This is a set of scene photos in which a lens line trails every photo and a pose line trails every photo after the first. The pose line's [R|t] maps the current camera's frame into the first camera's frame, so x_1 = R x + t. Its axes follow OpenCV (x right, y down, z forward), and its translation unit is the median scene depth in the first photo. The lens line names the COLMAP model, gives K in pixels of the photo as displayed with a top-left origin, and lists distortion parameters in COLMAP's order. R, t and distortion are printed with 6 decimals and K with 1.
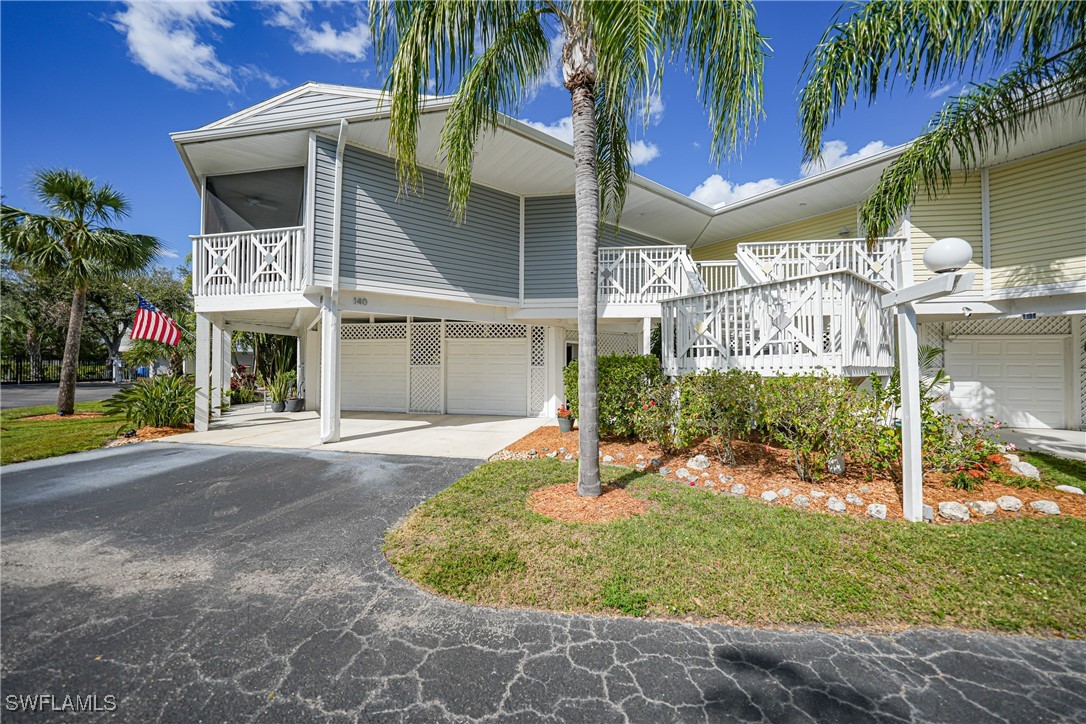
lens RADIAL K [[372.4, 0, 543.0], [0, 372.4, 362.0], [0, 0, 1]] dist [-0.024249, 0.005141]
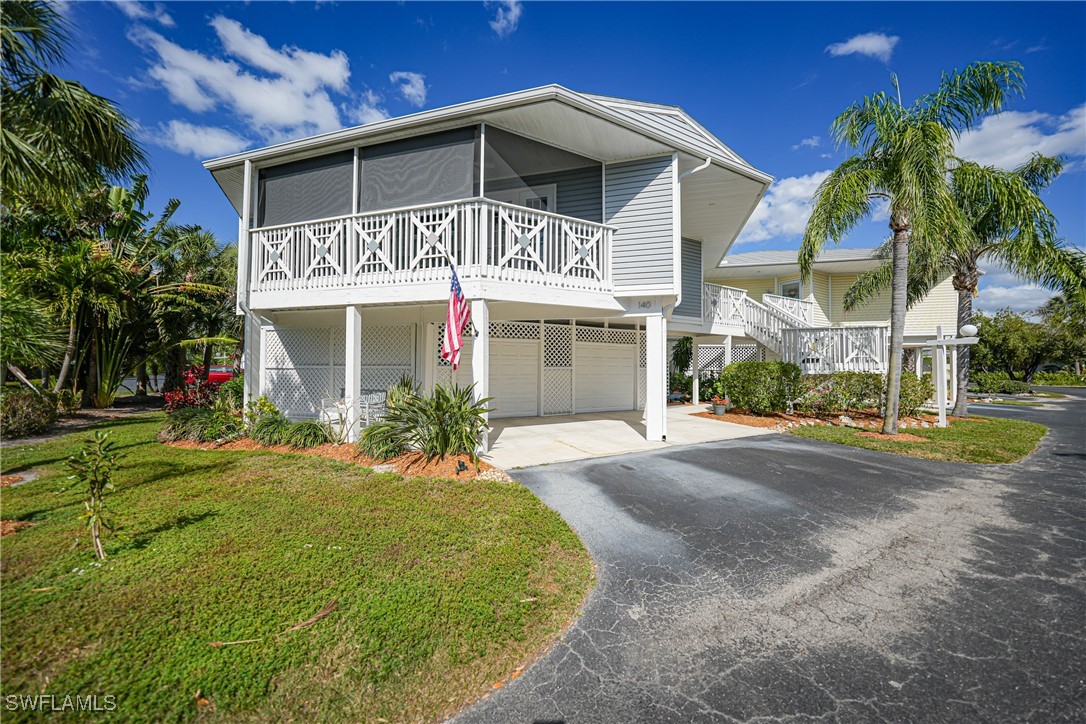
lens RADIAL K [[375.9, 0, 539.3], [0, 375.9, 361.8], [0, 0, 1]] dist [-0.023266, 0.006423]
pose [[0.789245, 0.007410, 0.614034, -1.253575], [-0.007357, 0.999970, -0.002612, -0.003678], [-0.614035, -0.002456, 0.789275, 0.291644]]
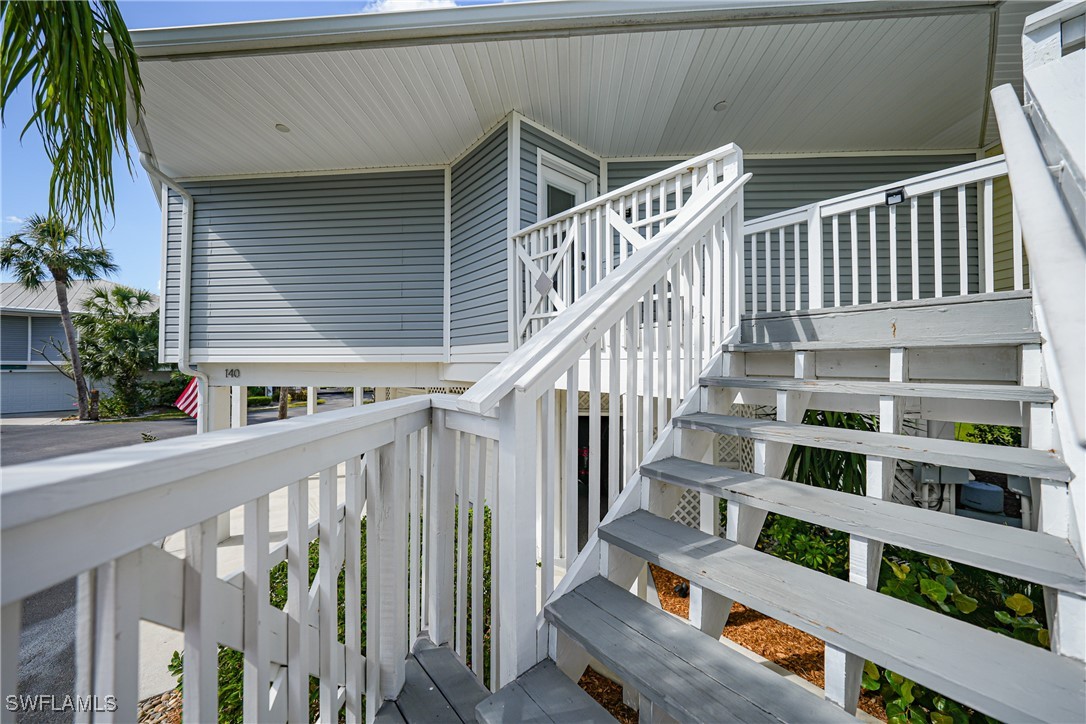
lens RADIAL K [[372.4, 0, 543.0], [0, 372.4, 362.0], [0, 0, 1]] dist [-0.024249, 0.005141]
pose [[0.766180, -0.001477, -0.642624, 0.449174], [0.005580, 0.999975, 0.004355, -0.159379], [0.642601, -0.006922, 0.766169, 0.703955]]
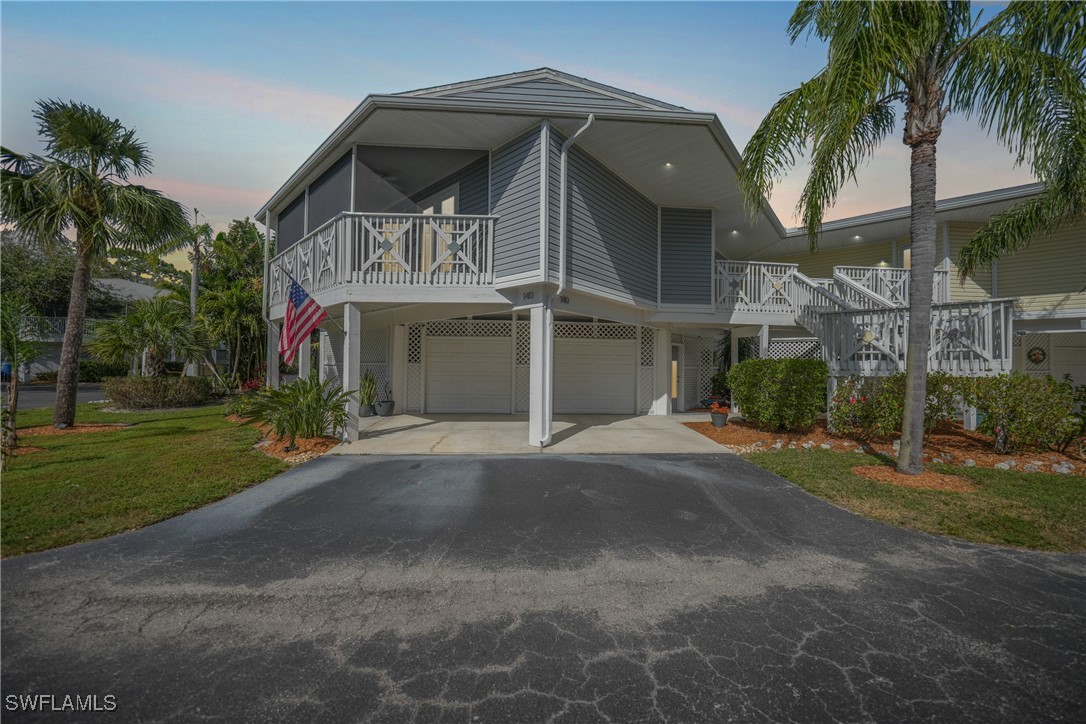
lens RADIAL K [[372.4, 0, 543.0], [0, 372.4, 362.0], [0, 0, 1]] dist [-0.024249, 0.005141]
pose [[0.973877, 0.008232, 0.226925, -0.656723], [-0.009114, 0.999954, 0.002842, -0.002192], [-0.226891, -0.004836, 0.973908, 0.049729]]
